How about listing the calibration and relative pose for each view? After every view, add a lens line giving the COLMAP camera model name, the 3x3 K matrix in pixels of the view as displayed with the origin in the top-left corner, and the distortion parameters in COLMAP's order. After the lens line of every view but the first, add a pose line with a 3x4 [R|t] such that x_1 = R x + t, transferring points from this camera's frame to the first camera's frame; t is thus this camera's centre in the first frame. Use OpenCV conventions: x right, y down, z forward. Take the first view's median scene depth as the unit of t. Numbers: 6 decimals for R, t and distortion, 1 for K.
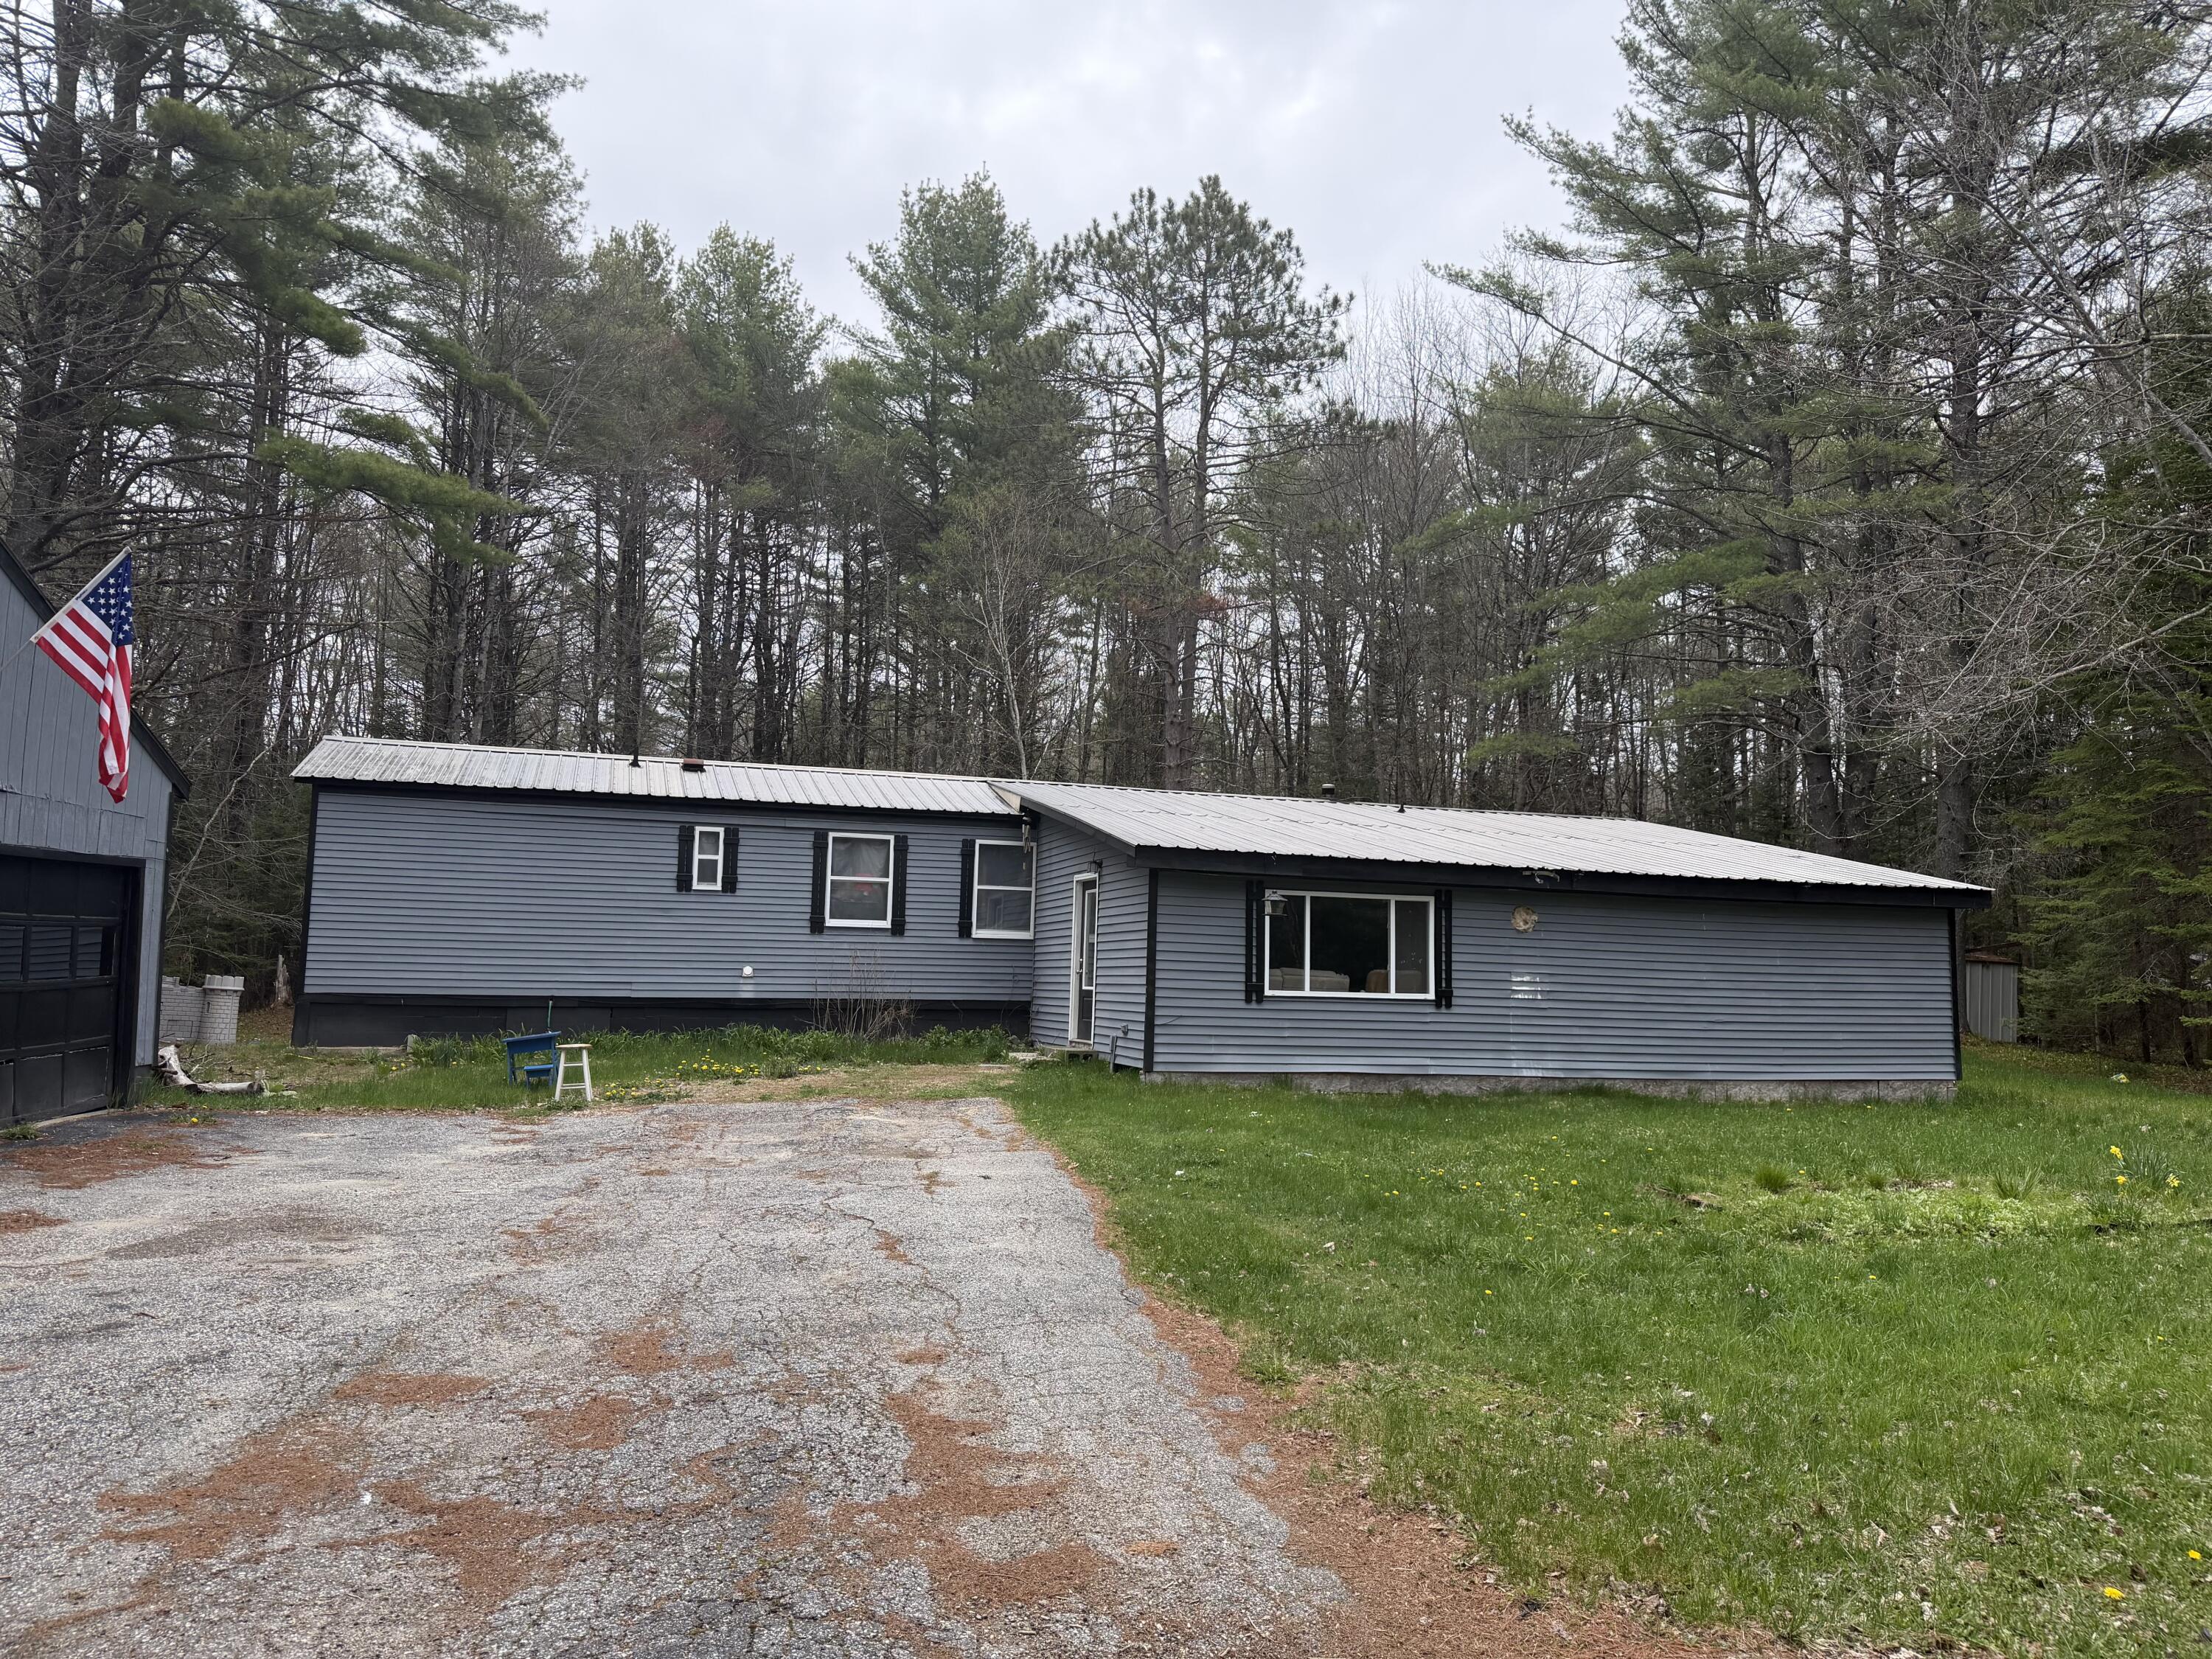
lens RADIAL K [[1575.4, 0, 1113.1], [0, 1575.4, 810.9], [0, 0, 1]] dist [0.058926, -0.052805]
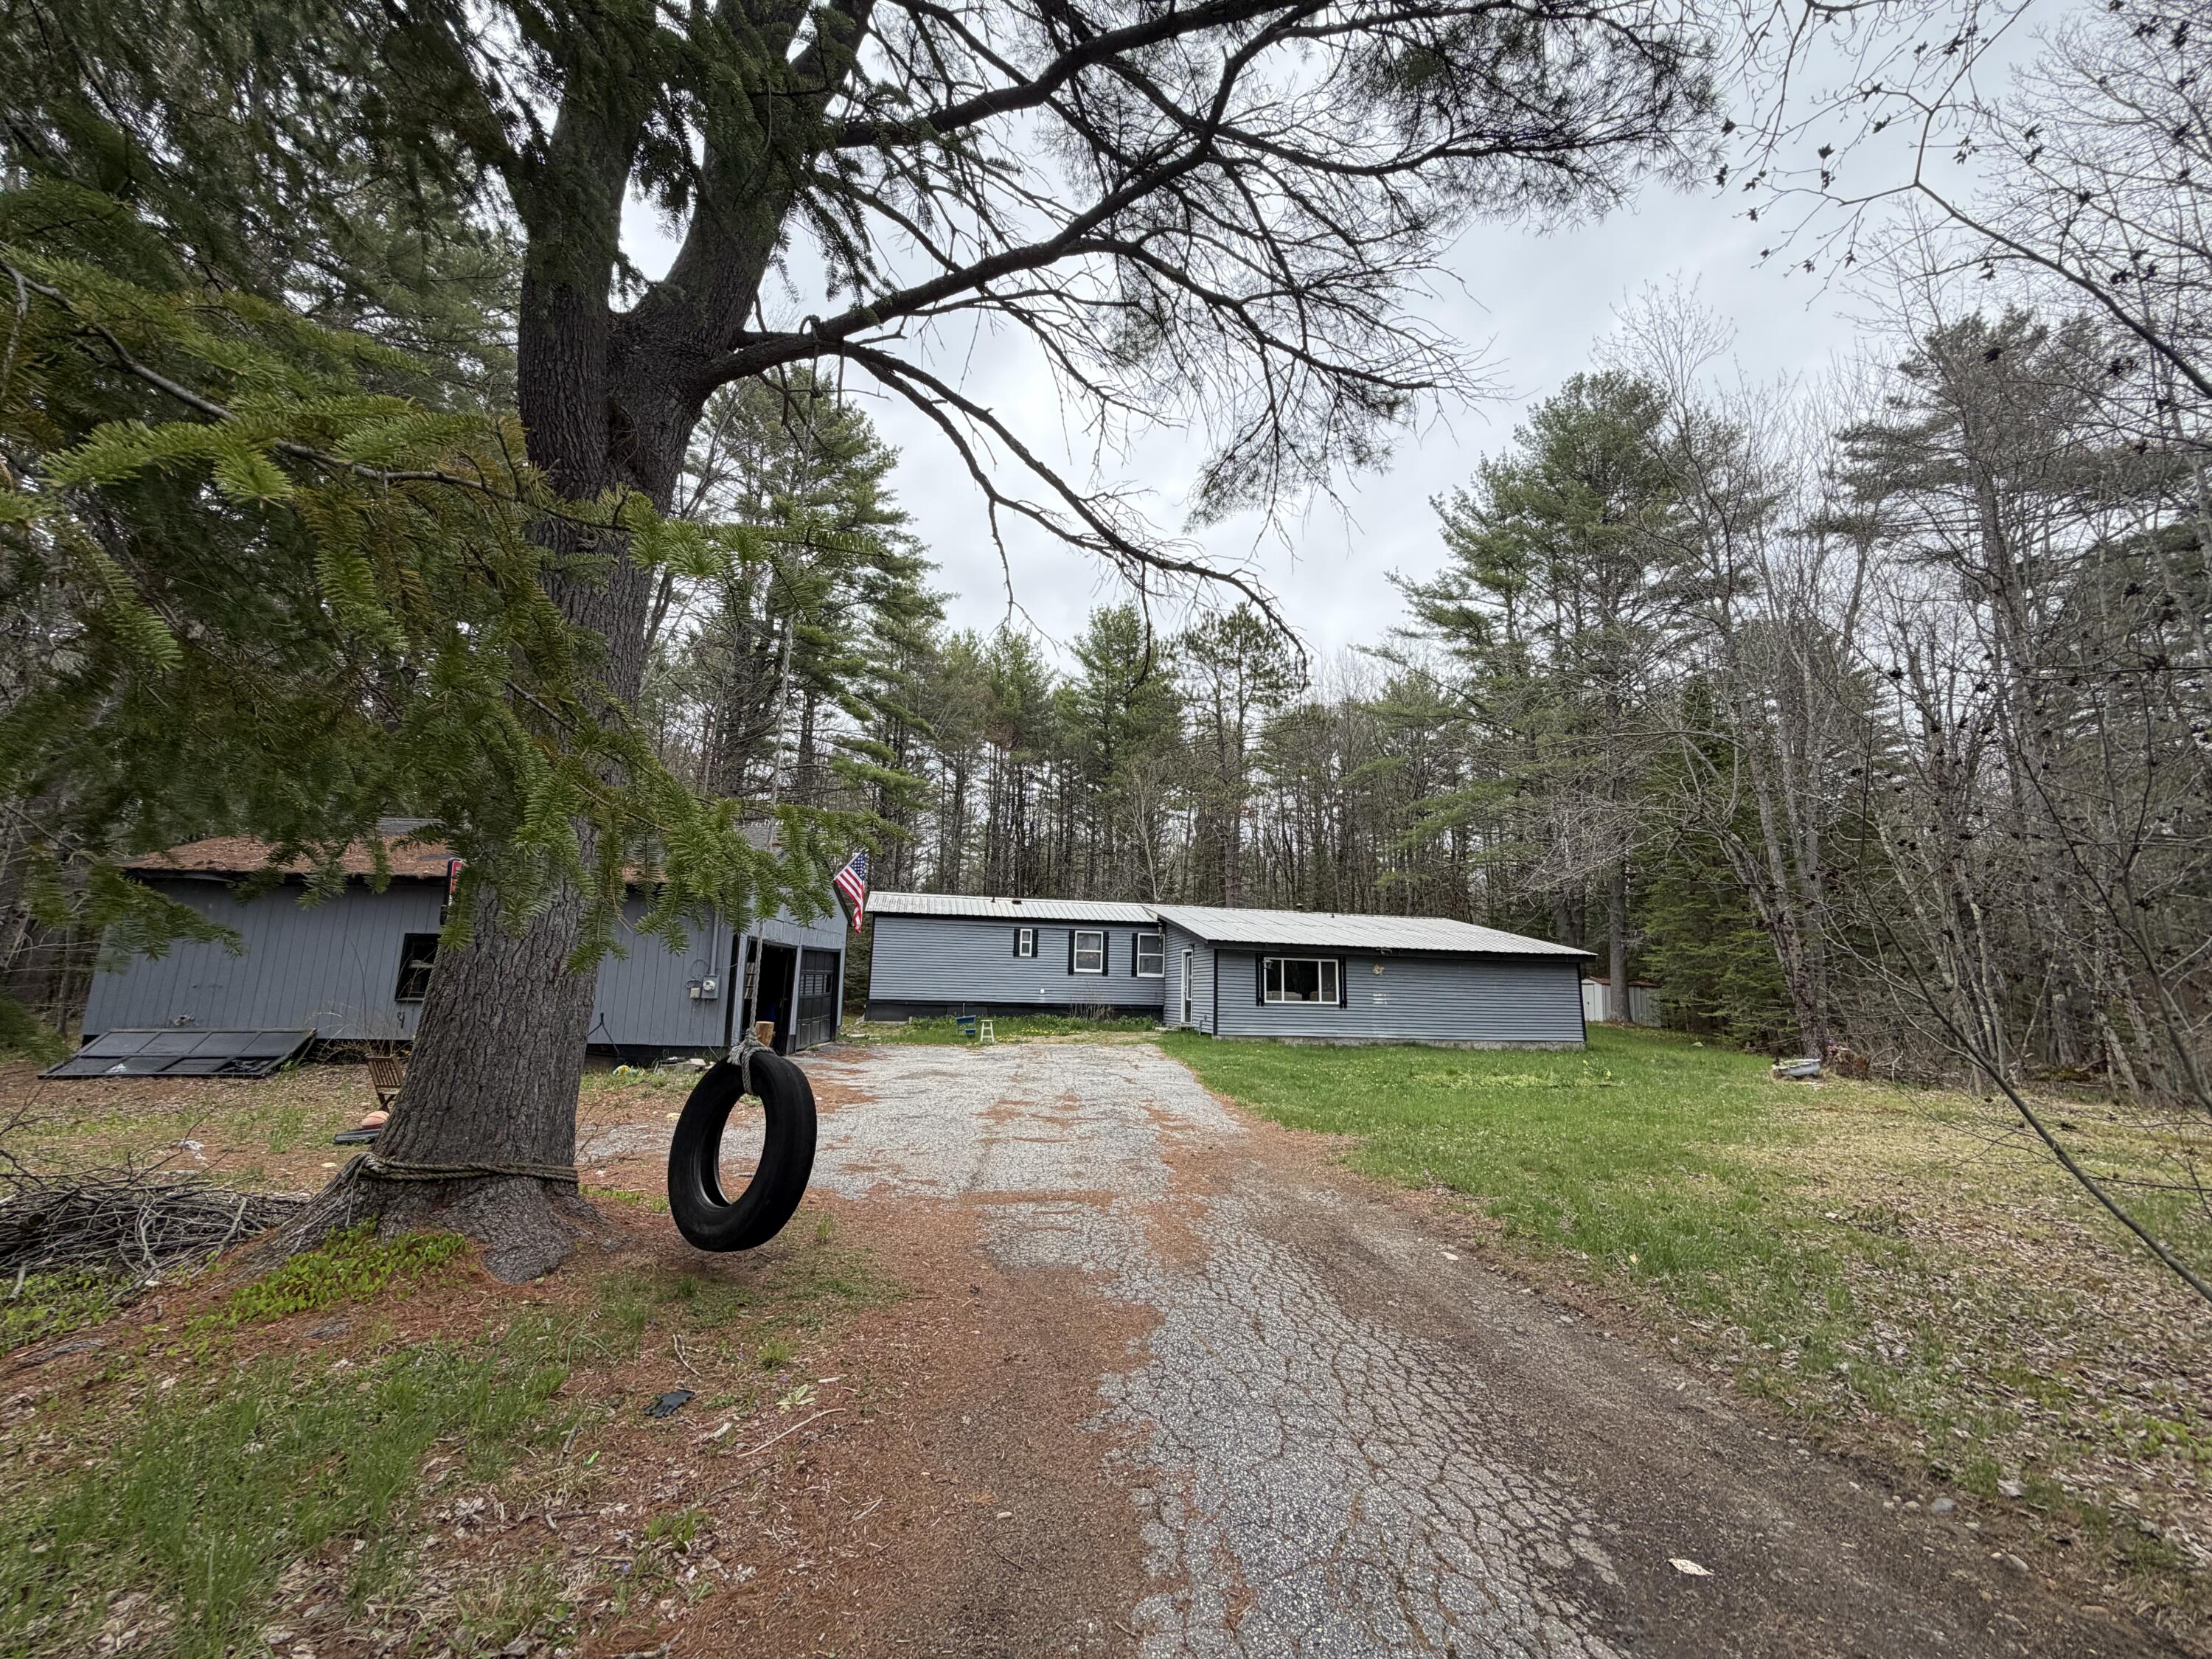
lens RADIAL K [[878.8, 0, 1106.0], [0, 878.8, 829.5], [0, 0, 1]] dist [-0.000035, -0.000243]
pose [[0.994257, -0.018356, -0.105430, 0.002957], [0.010090, 0.996871, -0.078401, -0.031789], [0.106539, 0.076887, 0.991331, -0.276481]]
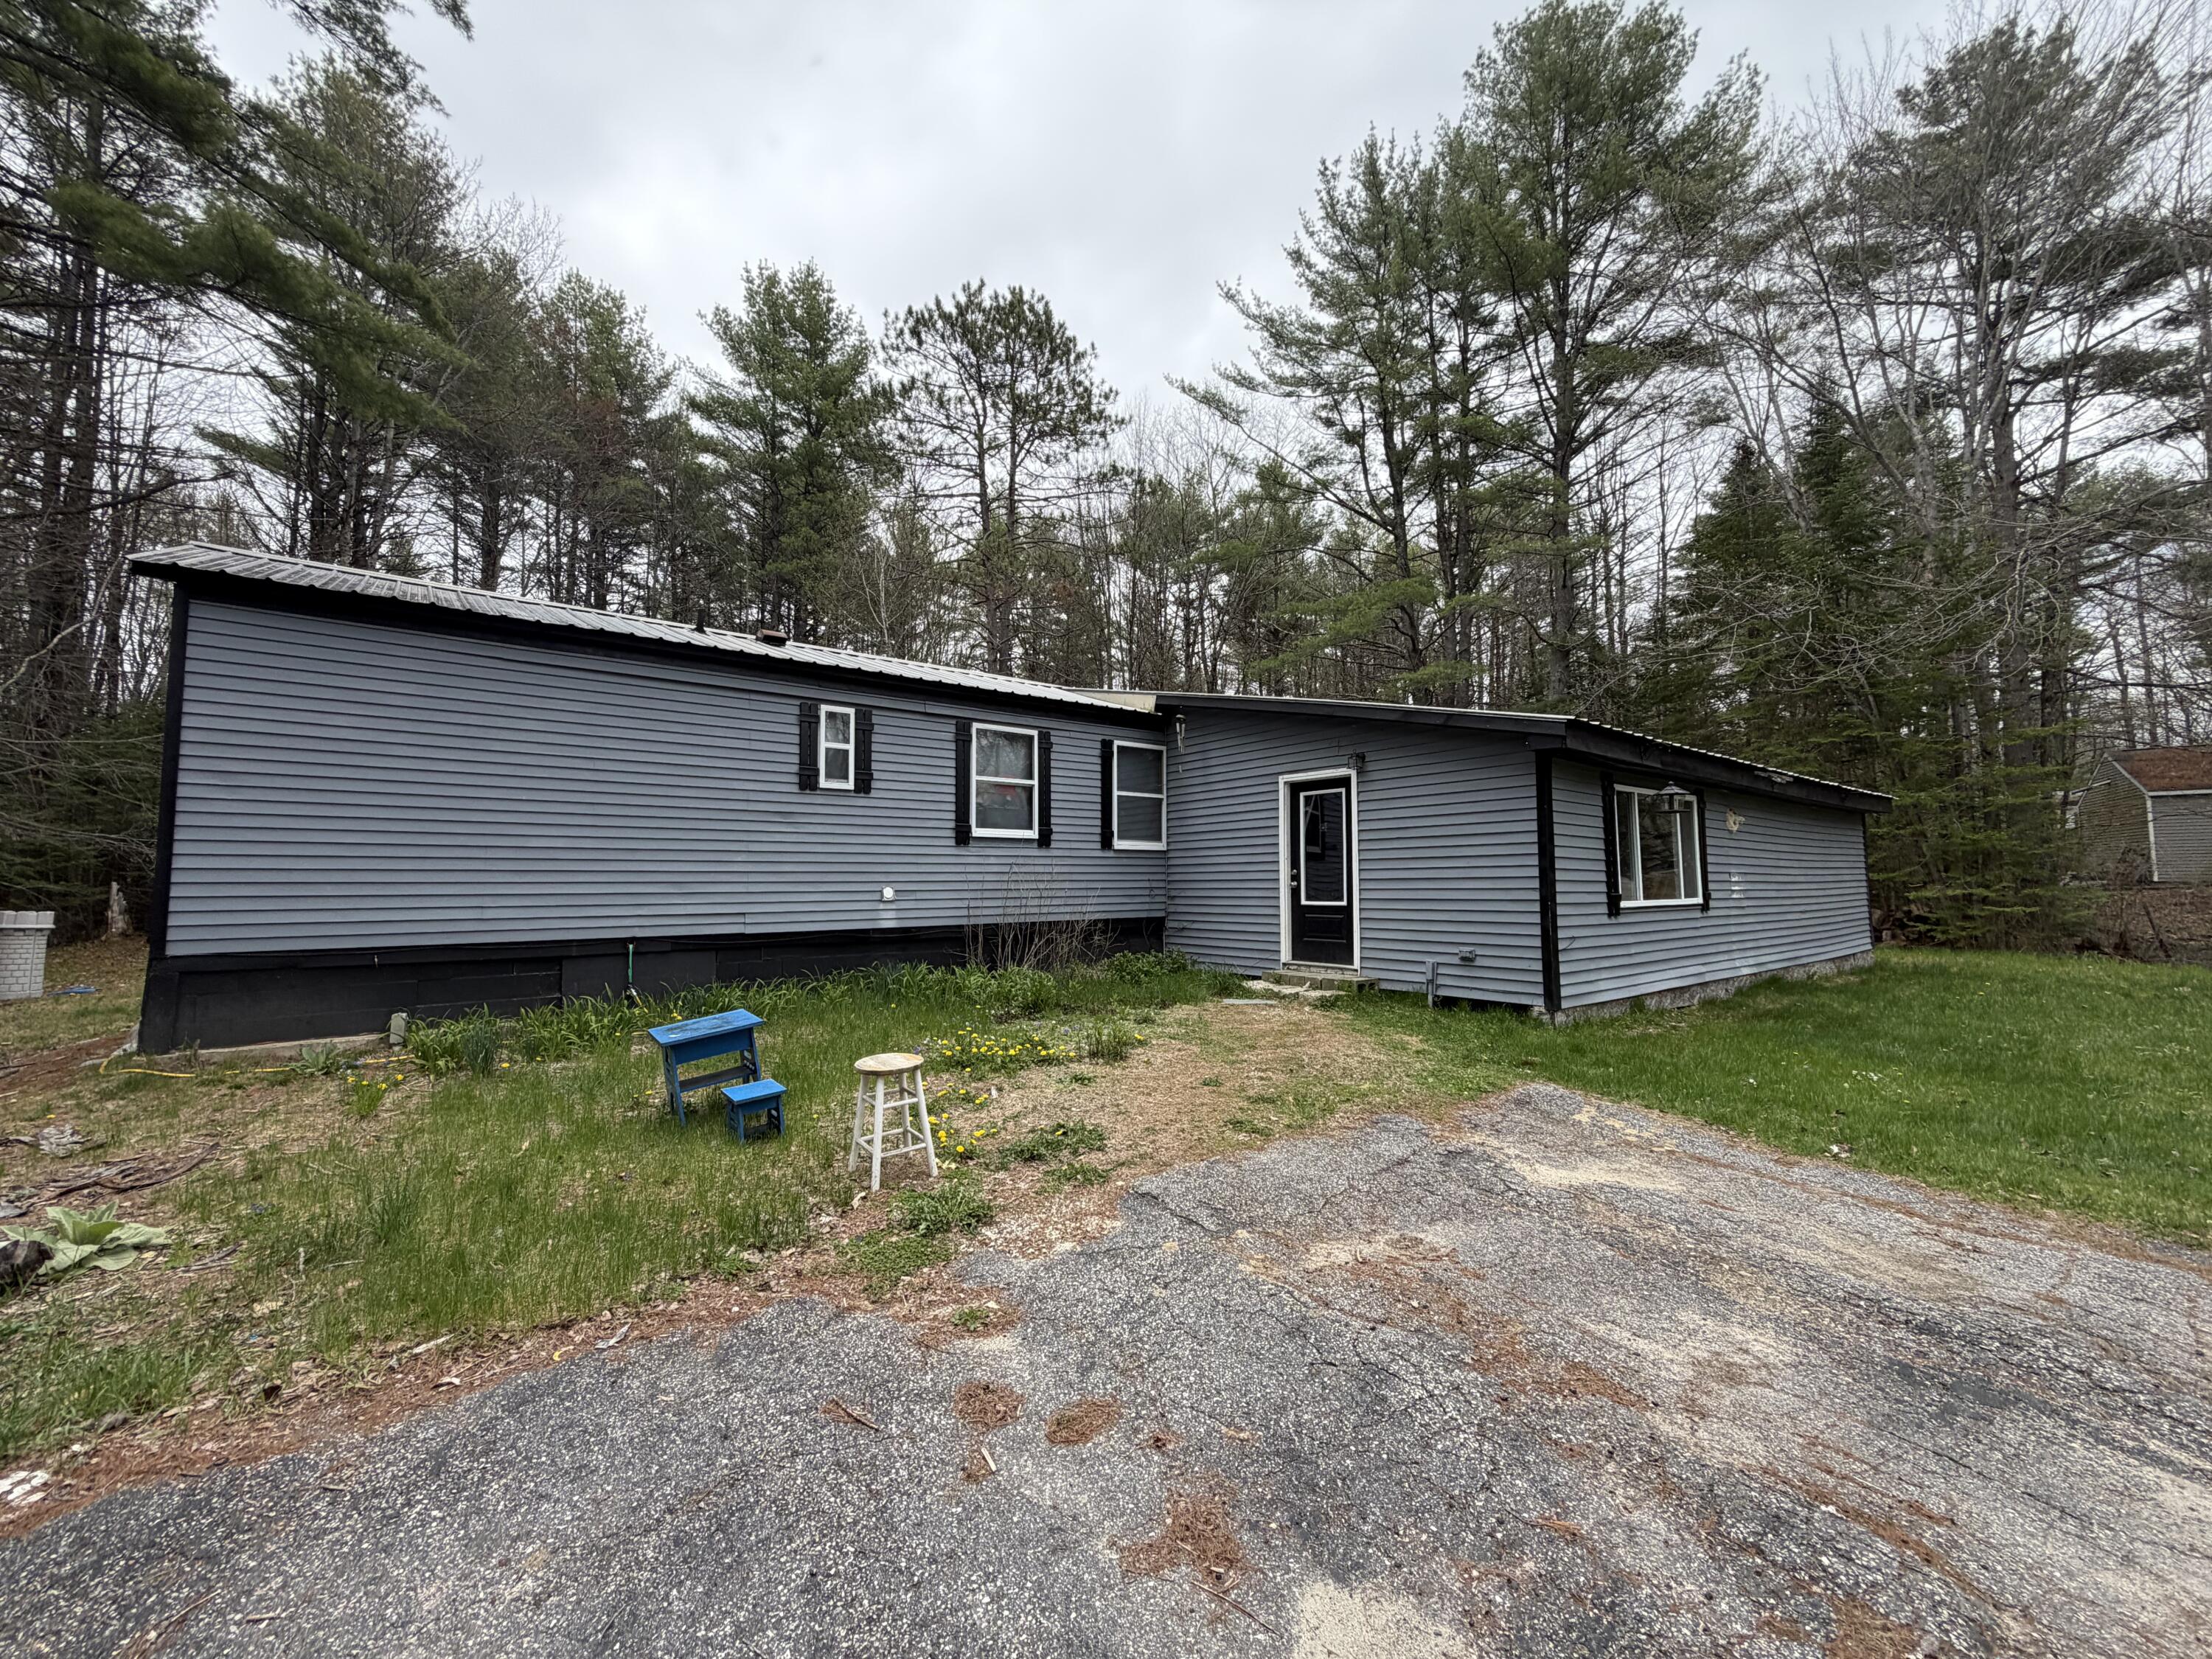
lens RADIAL K [[894.3, 0, 1106.0], [0, 894.3, 829.5], [0, 0, 1]] dist [-0.000912, -0.000097]
pose [[0.940440, -0.005534, 0.339915, -0.263486], [-0.012222, 0.998671, 0.050075, 0.043368], [-0.339741, -0.051247, 0.939122, 0.515690]]
